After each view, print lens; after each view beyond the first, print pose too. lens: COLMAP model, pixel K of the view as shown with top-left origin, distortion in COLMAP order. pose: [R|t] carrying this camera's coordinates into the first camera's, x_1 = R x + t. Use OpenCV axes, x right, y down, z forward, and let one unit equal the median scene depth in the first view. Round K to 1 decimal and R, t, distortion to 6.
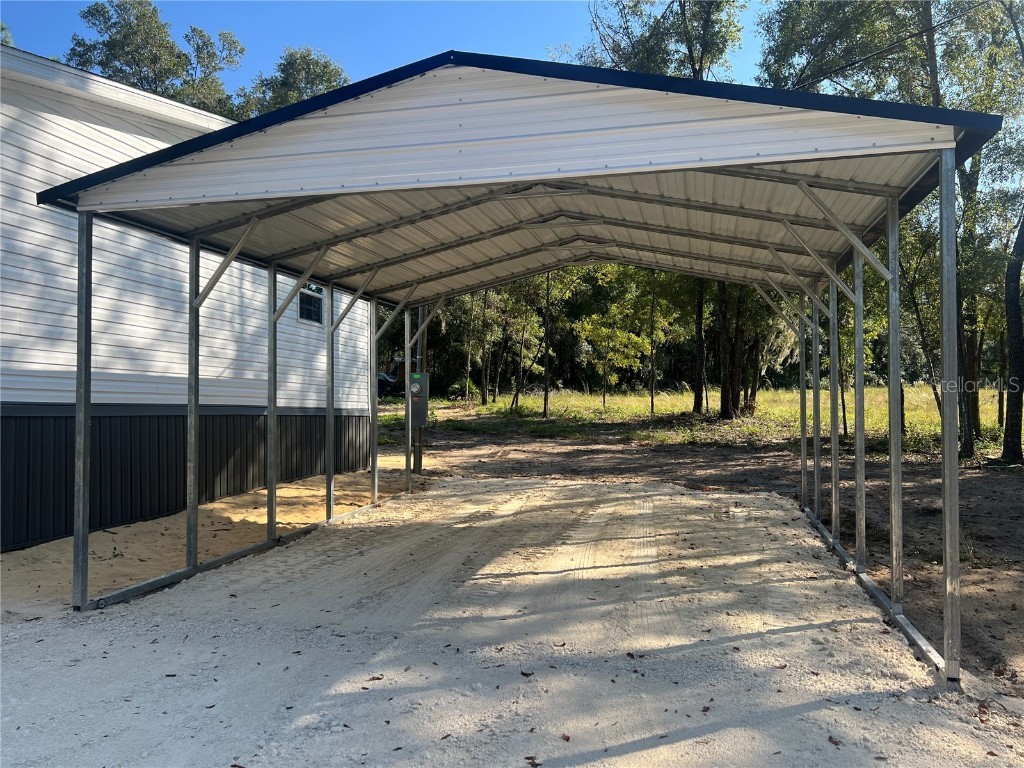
lens RADIAL K [[772.9, 0, 512.0], [0, 772.9, 384.0], [0, 0, 1]] dist [0.010422, 0.003510]
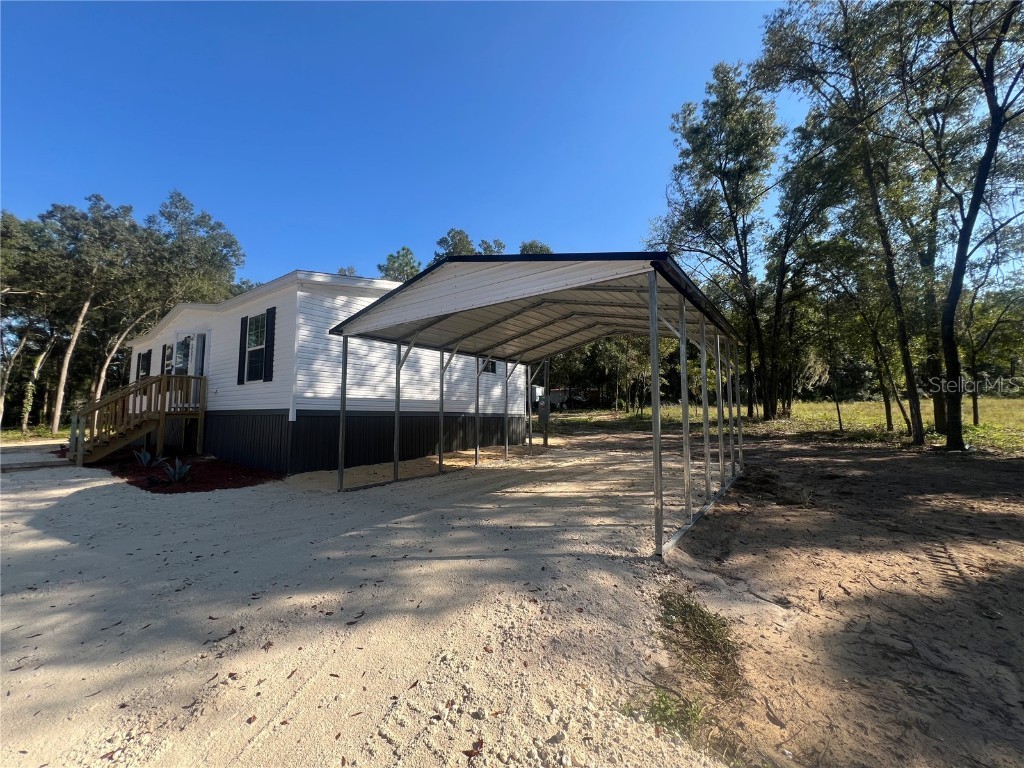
lens RADIAL K [[411.0, 0, 512.0], [0, 411.0, 384.0], [0, 0, 1]] dist [-0.000347, 0.000000]
pose [[0.920084, -0.035445, -0.390113, 0.214517], [0.016229, 0.998492, -0.052447, 0.008802], [0.391384, 0.041924, 0.919272, -0.011074]]
